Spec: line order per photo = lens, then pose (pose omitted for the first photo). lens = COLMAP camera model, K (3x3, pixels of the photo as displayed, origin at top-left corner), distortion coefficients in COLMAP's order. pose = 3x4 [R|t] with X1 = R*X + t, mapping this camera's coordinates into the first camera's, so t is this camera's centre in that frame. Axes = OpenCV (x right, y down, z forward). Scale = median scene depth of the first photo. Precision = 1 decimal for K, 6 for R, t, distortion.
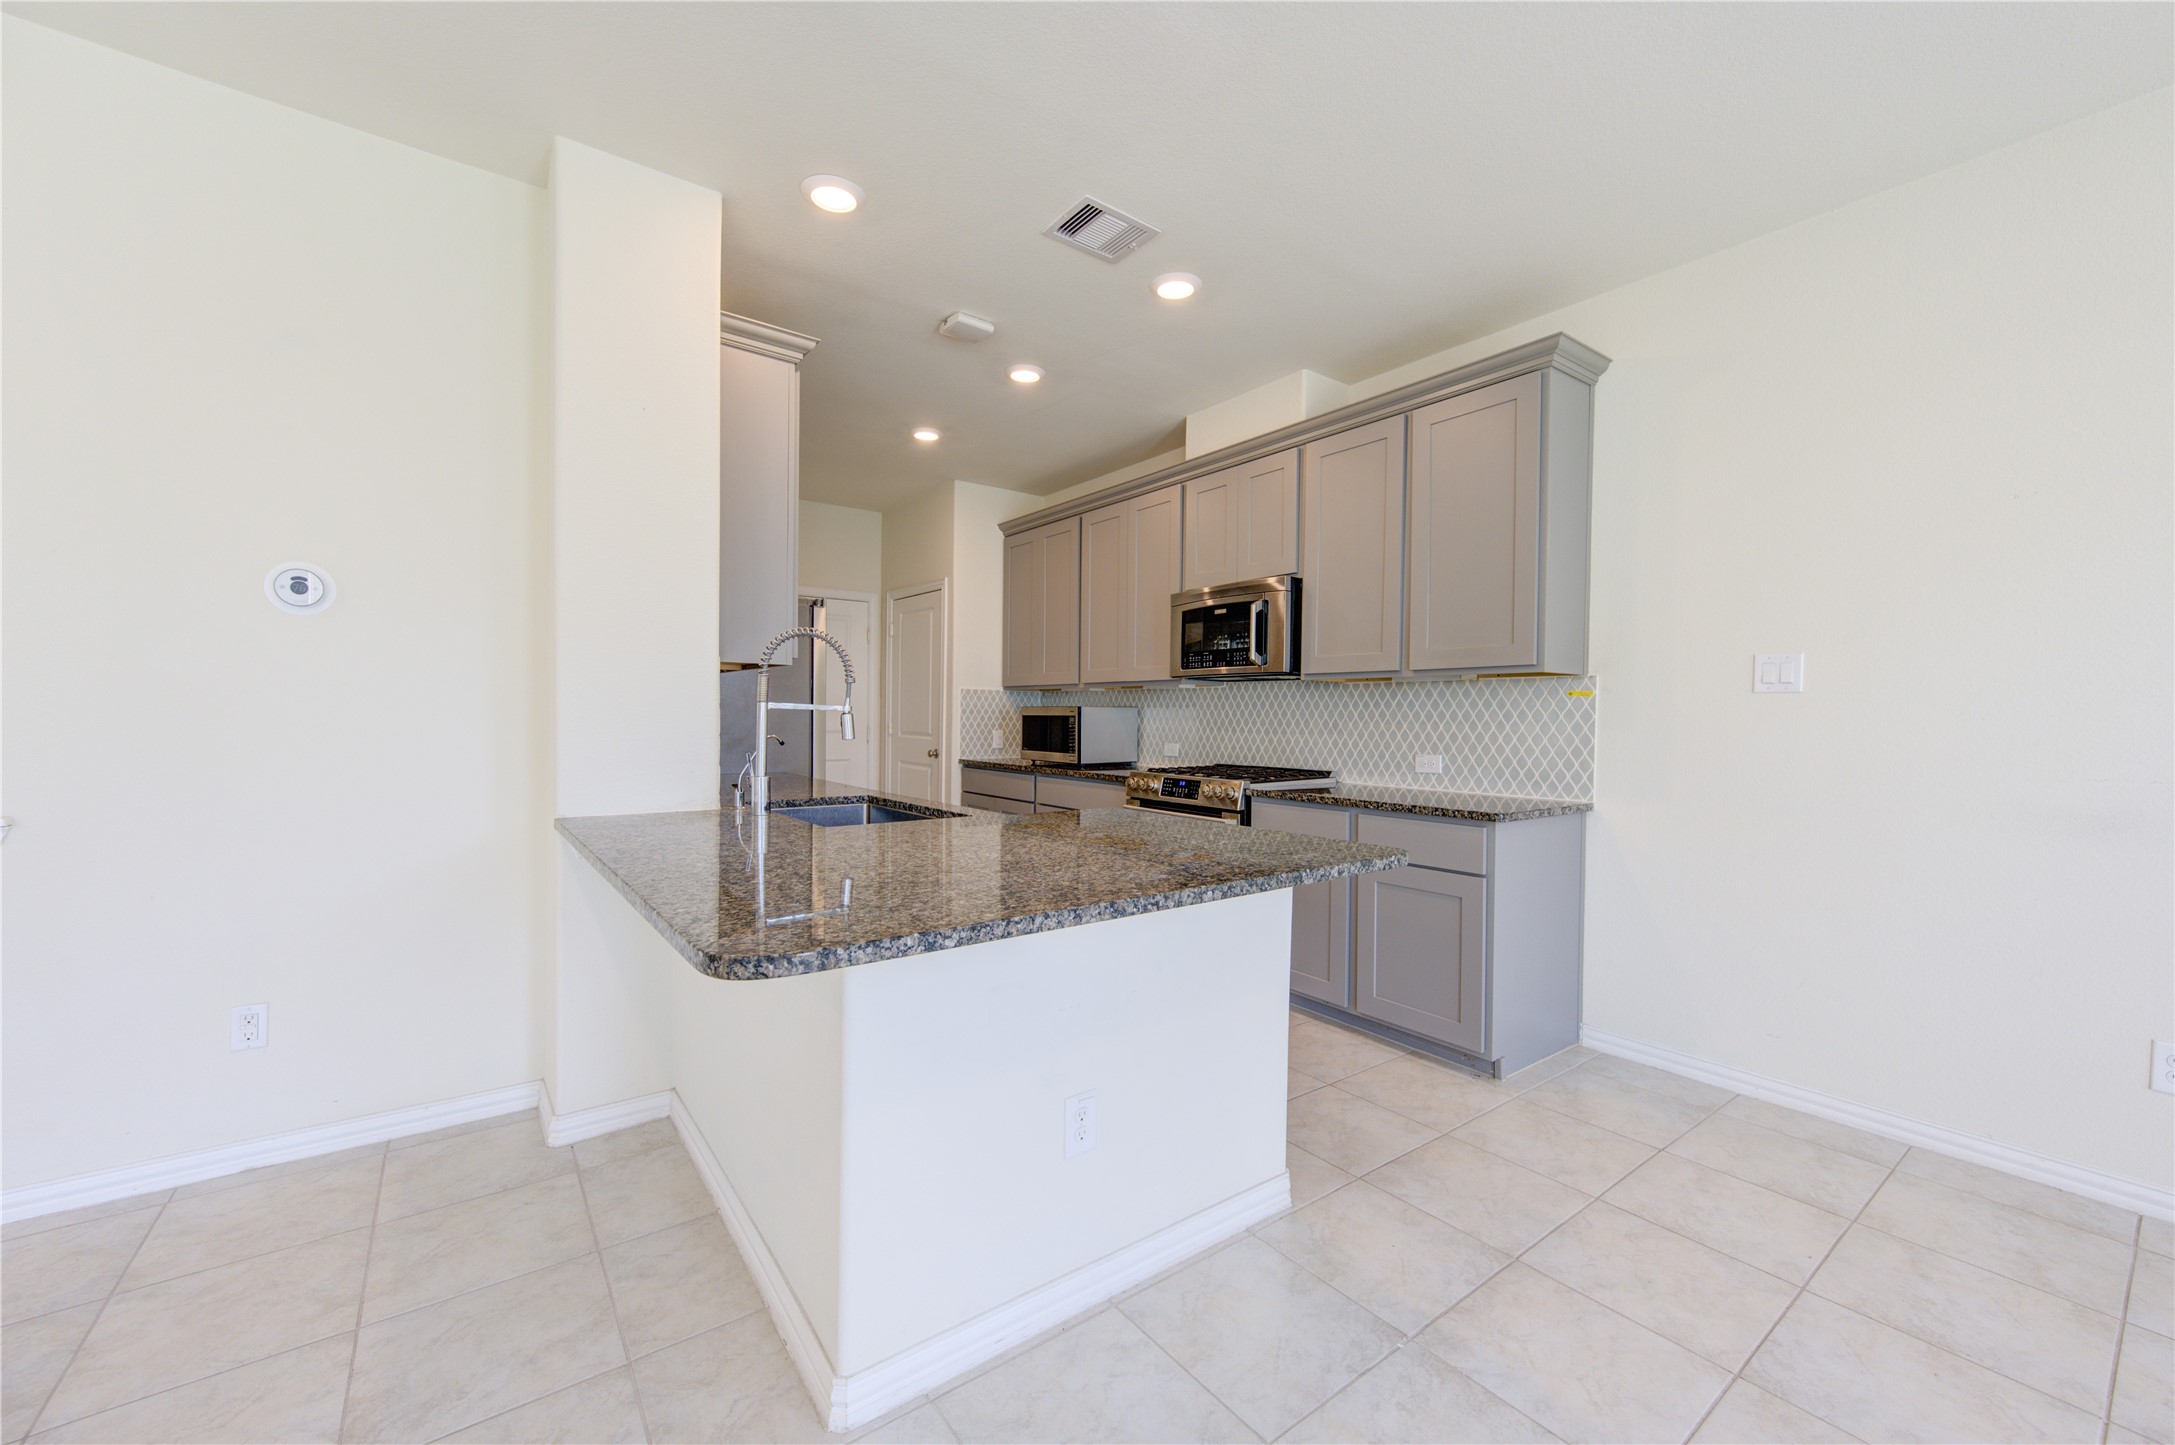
lens RADIAL K [[844.7, 0, 1094.0], [0, 844.7, 729.6], [0, 0, 1]] dist [0.001949, -0.000762]
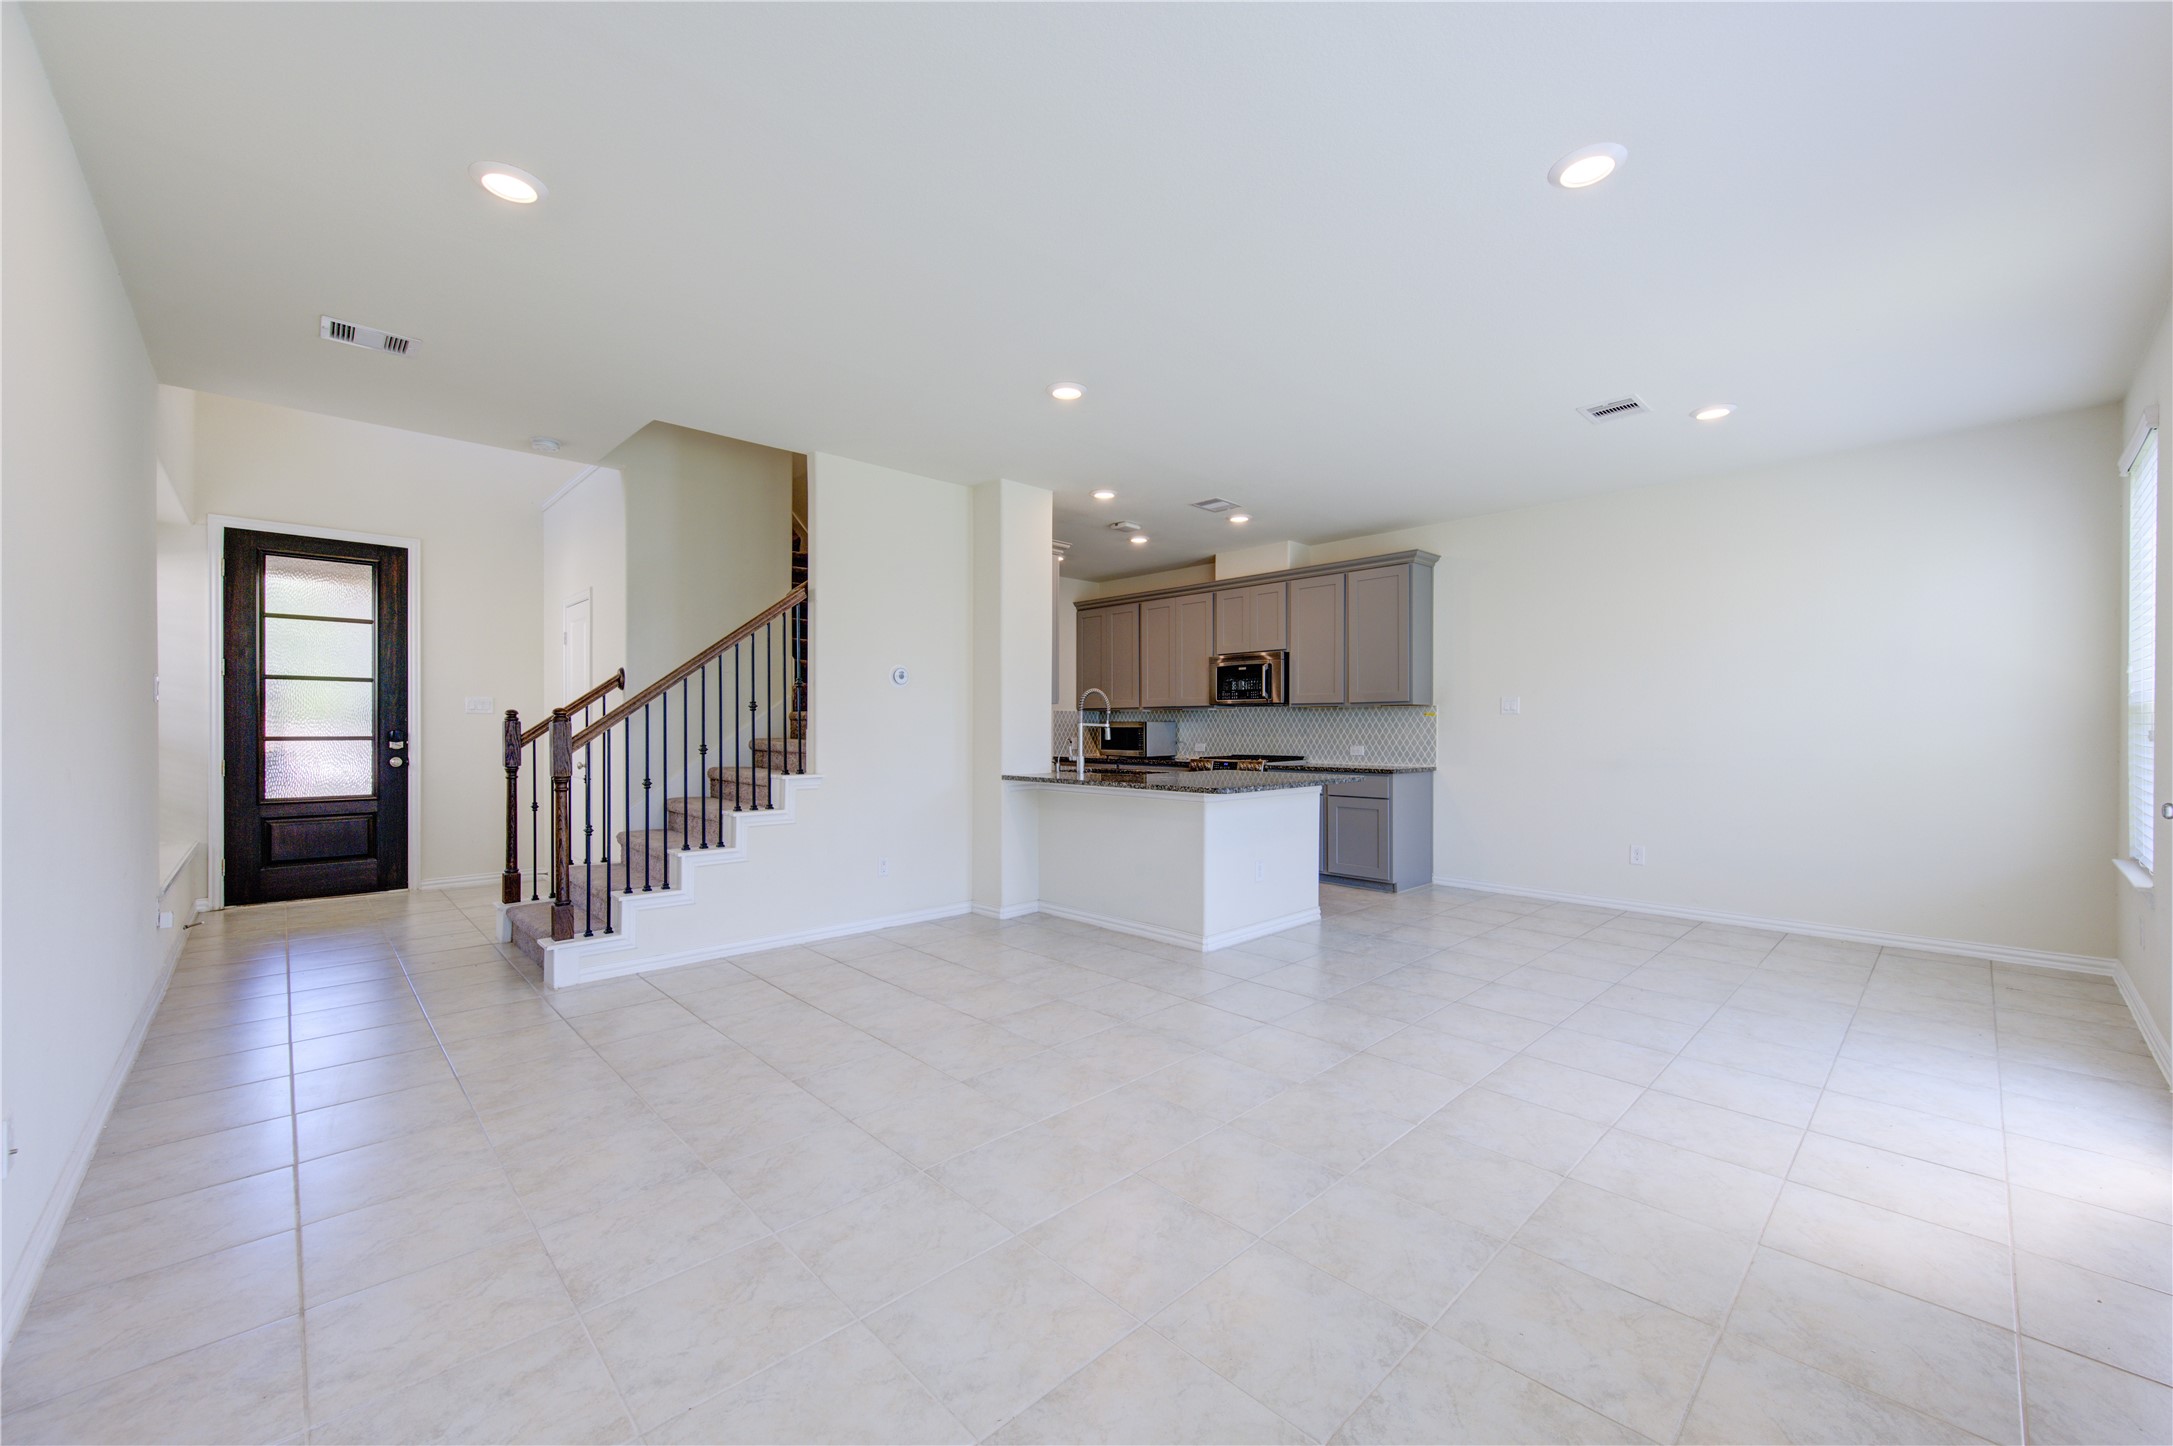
lens RADIAL K [[843.9, 0, 1089.3], [0, 843.9, 731.7], [0, 0, 1]] dist [0.001949, -0.000762]
pose [[0.993033, -0.011840, 0.117241, -0.441394], [0.012925, 0.999880, -0.008493, 0.006268], [-0.117126, 0.009949, 0.993067, -0.850978]]
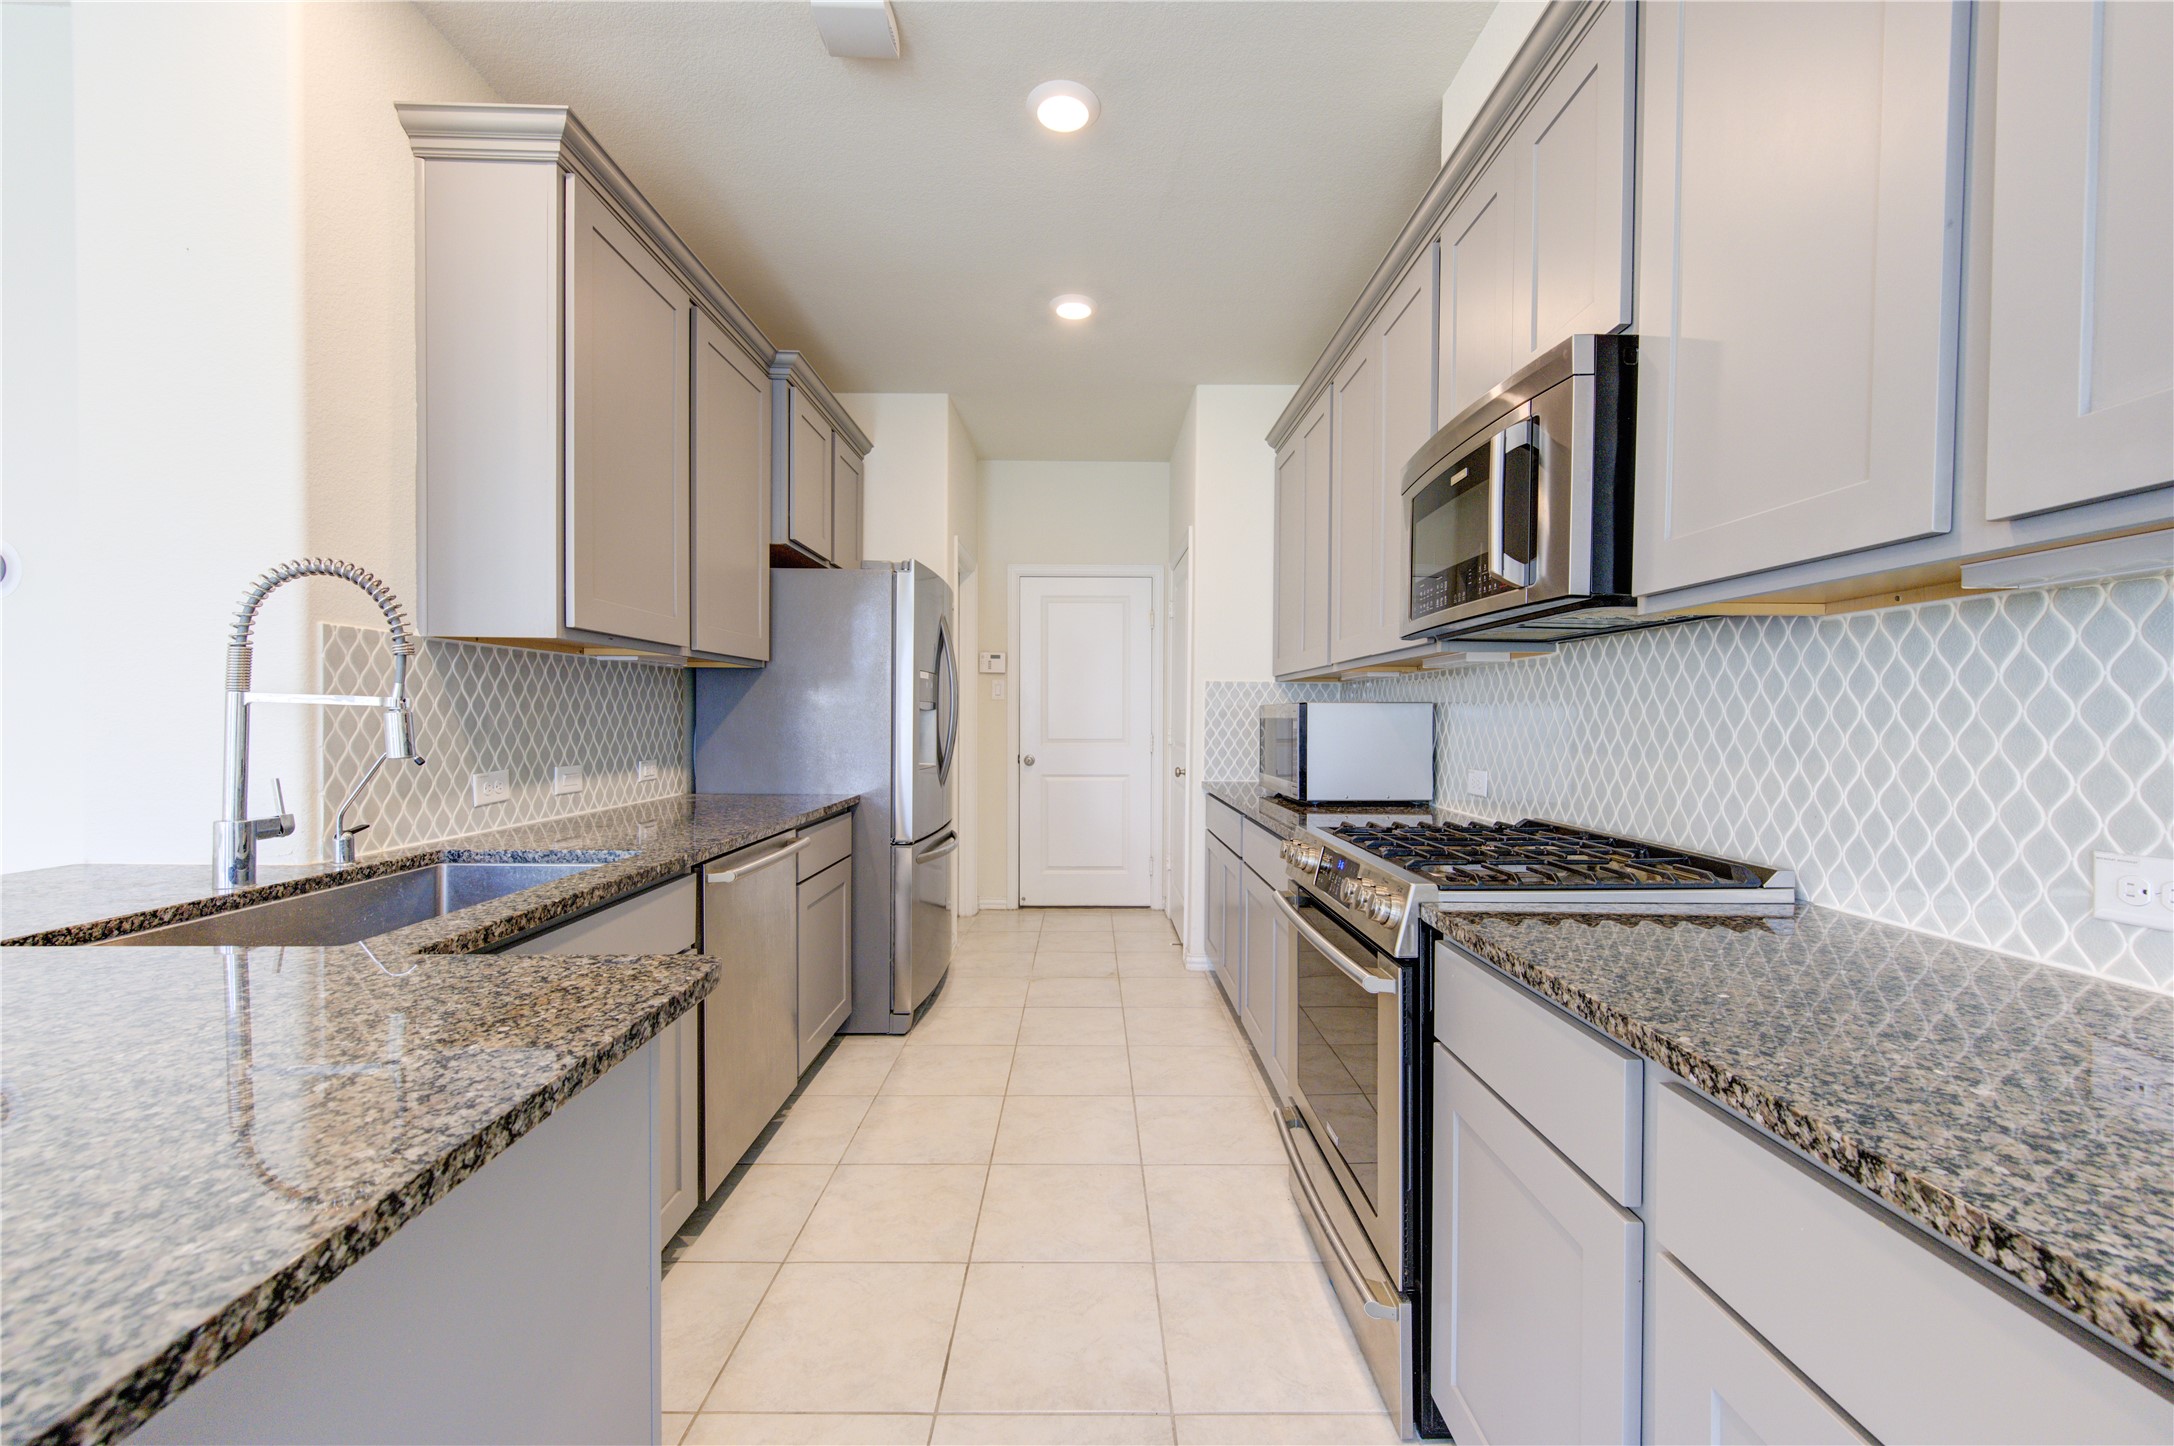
lens RADIAL K [[844.3, 0, 1093.0], [0, 844.3, 728.7], [0, 0, 1]] dist [0.001949, -0.000762]
pose [[0.805697, 0.002879, -0.592320, 0.293843], [-0.008373, 0.999944, -0.006530, -0.005769], [0.592268, 0.010221, 0.805676, 0.615090]]
